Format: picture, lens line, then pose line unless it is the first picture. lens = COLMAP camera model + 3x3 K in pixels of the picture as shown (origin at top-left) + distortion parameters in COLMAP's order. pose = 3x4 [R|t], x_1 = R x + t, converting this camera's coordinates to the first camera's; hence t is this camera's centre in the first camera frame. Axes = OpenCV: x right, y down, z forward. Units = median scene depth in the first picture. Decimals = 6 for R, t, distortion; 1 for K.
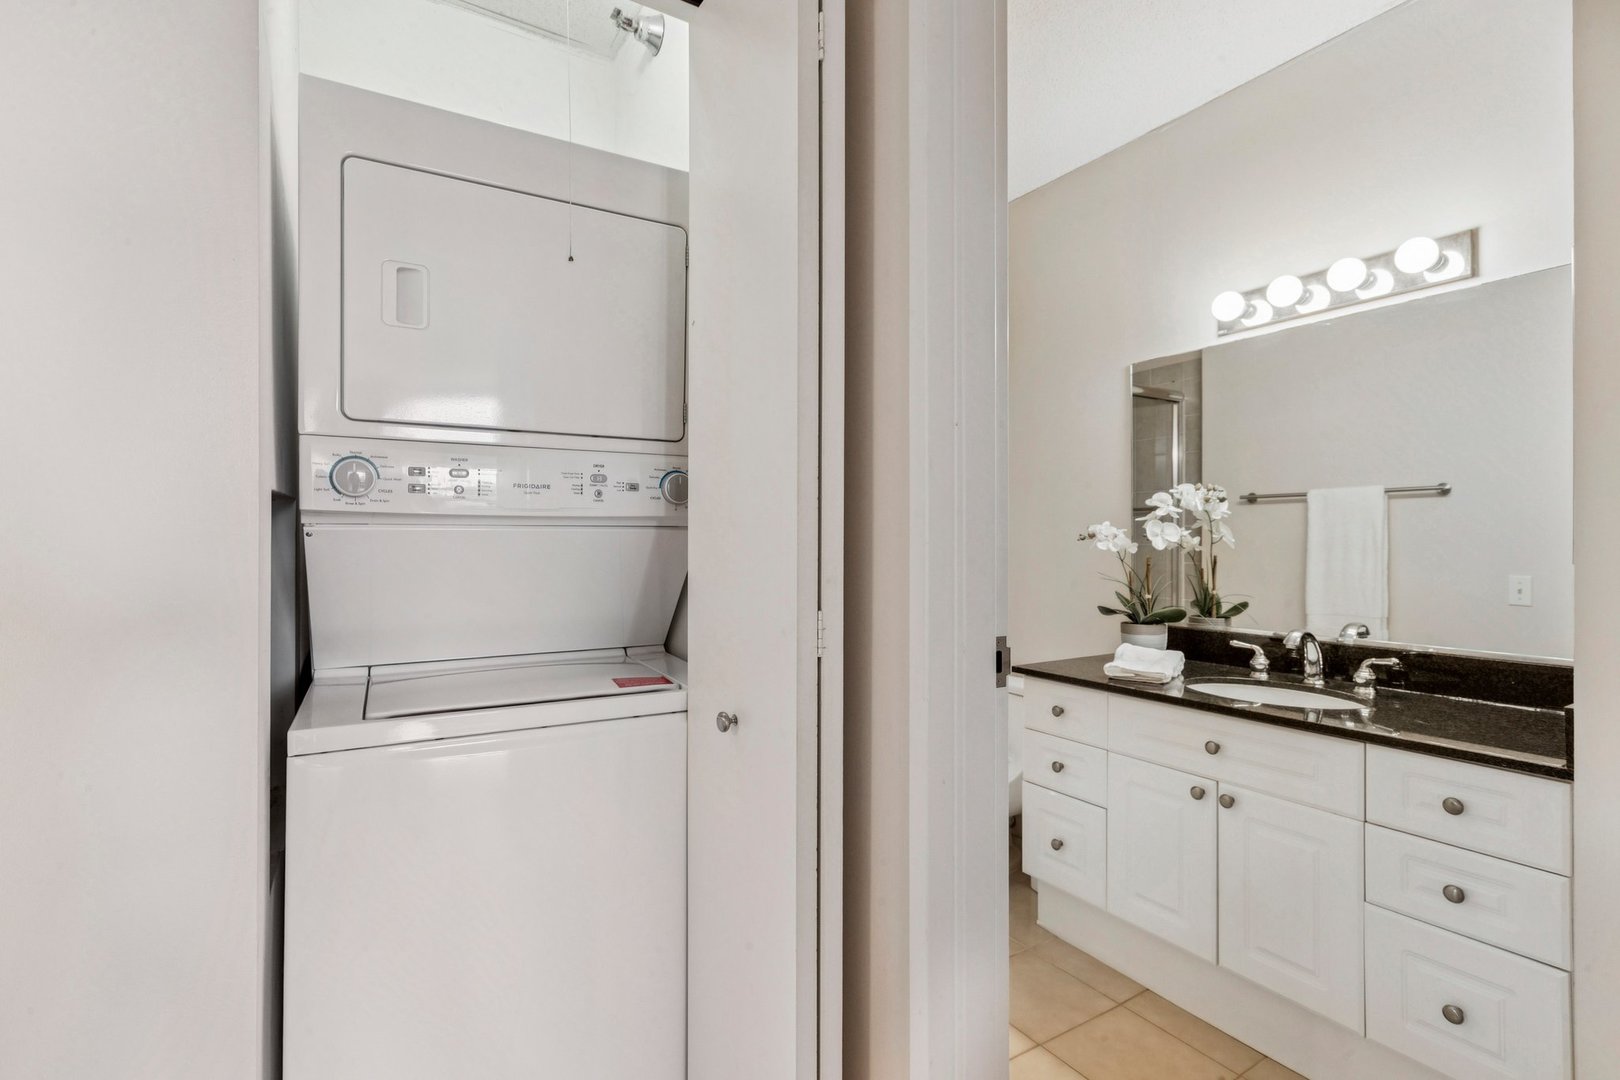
lens RADIAL K [[744.0, 0, 808.0], [0, 744.0, 549.5], [0, 0, 1]] dist [0.003723, 0.000225]
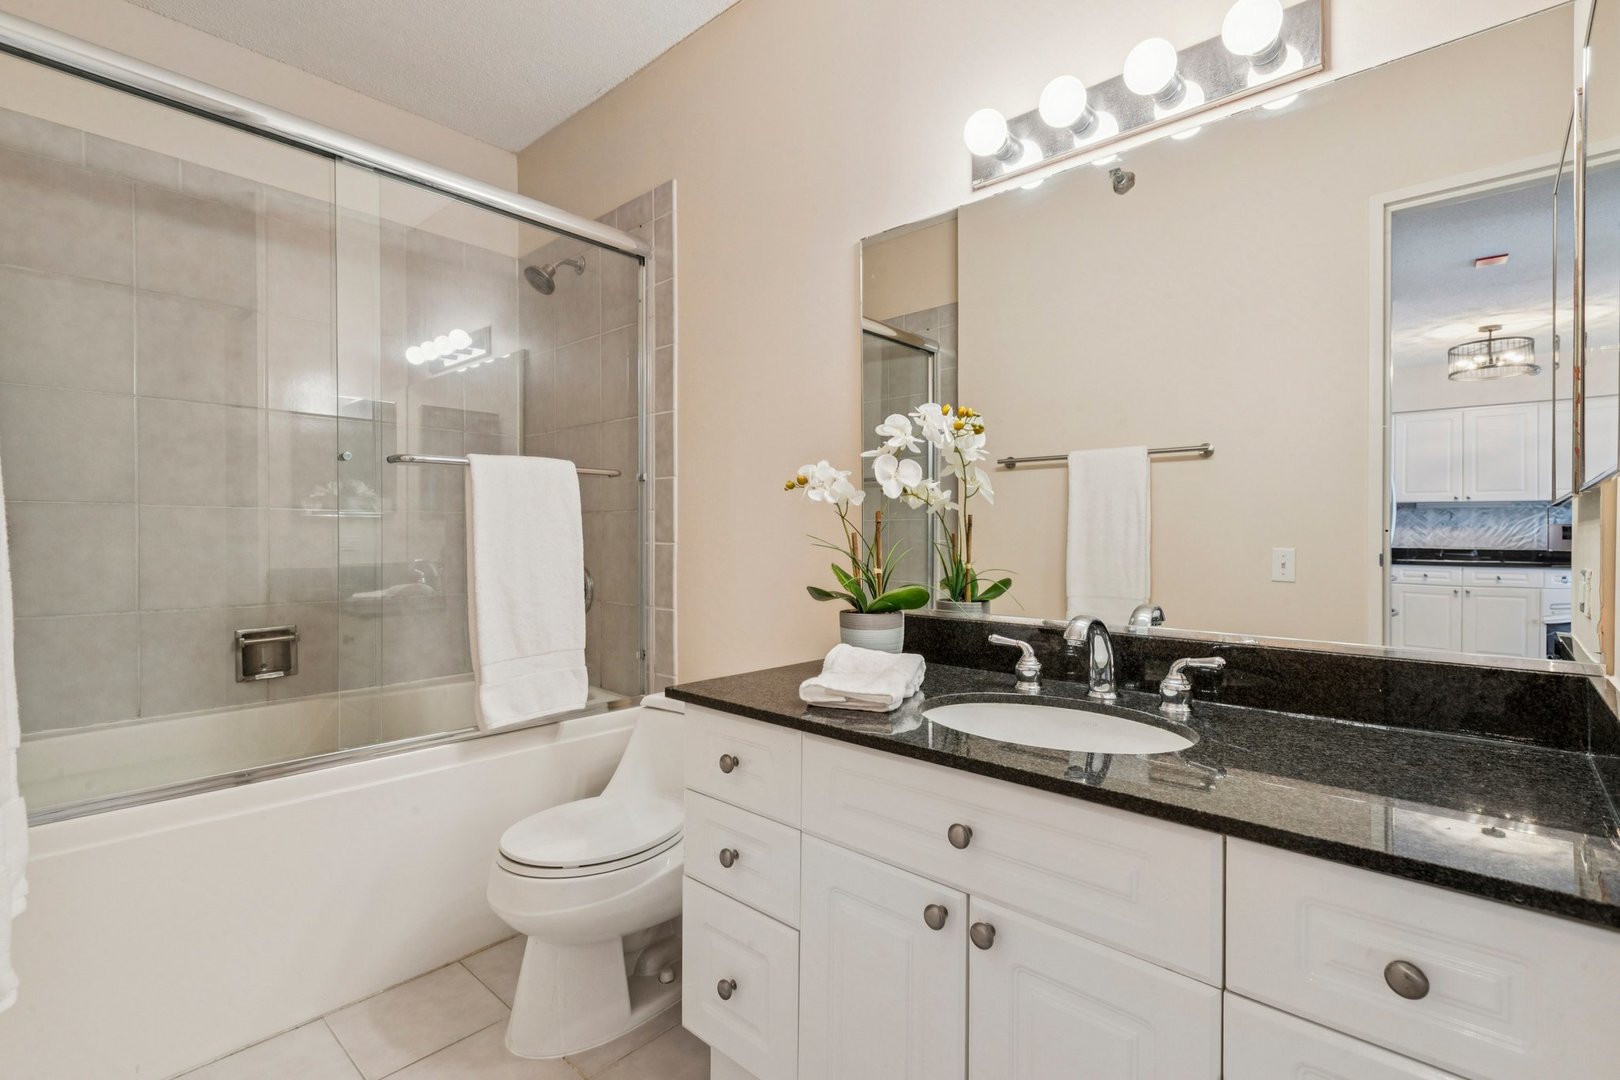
lens RADIAL K [[744.0, 0, 808.0], [0, 744.0, 549.5], [0, 0, 1]] dist [0.003723, 0.000225]
pose [[0.961006, -0.000168, 0.276527, 0.224375], [-0.001998, 0.999969, 0.007550, 0.040760], [-0.276520, -0.007808, 0.960976, 0.400074]]
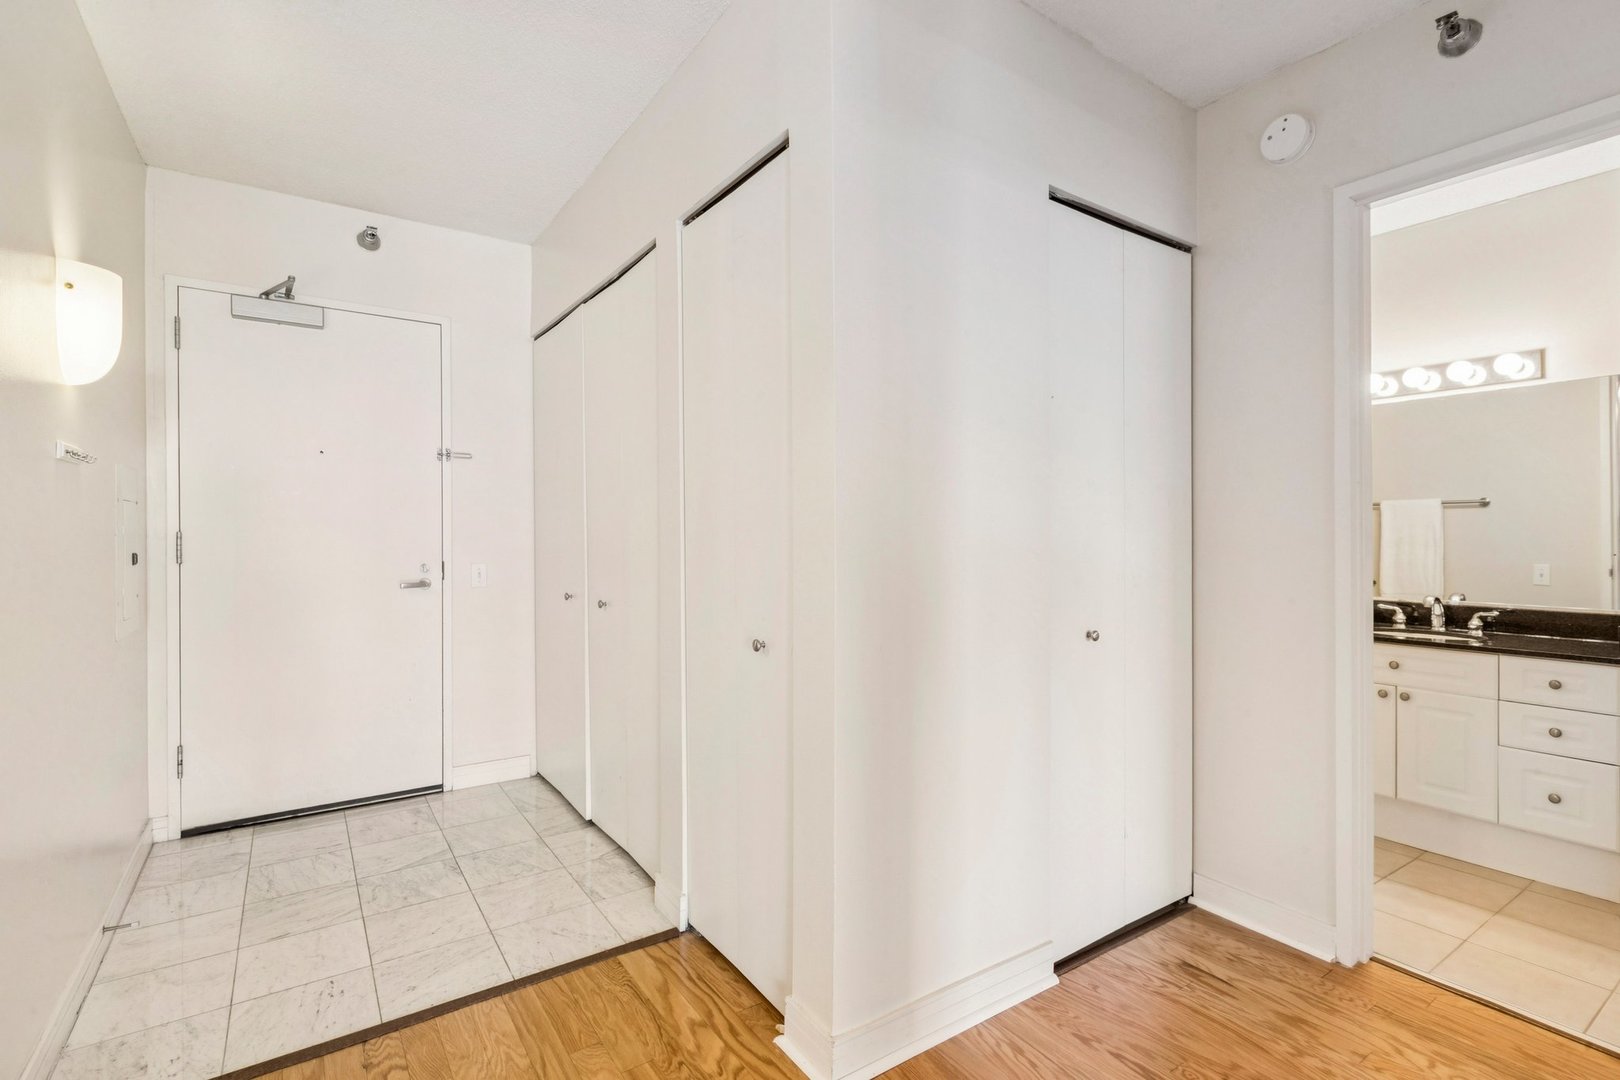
lens RADIAL K [[751.9, 0, 810.0], [0, 751.9, 540.0], [0, 0, 1]] dist [0.001489, 0.000190]
pose [[0.998838, 0.005828, 0.047845, -0.648530], [-0.005592, 0.999971, -0.005078, 0.004969], [-0.047873, 0.004804, 0.998842, -0.468542]]
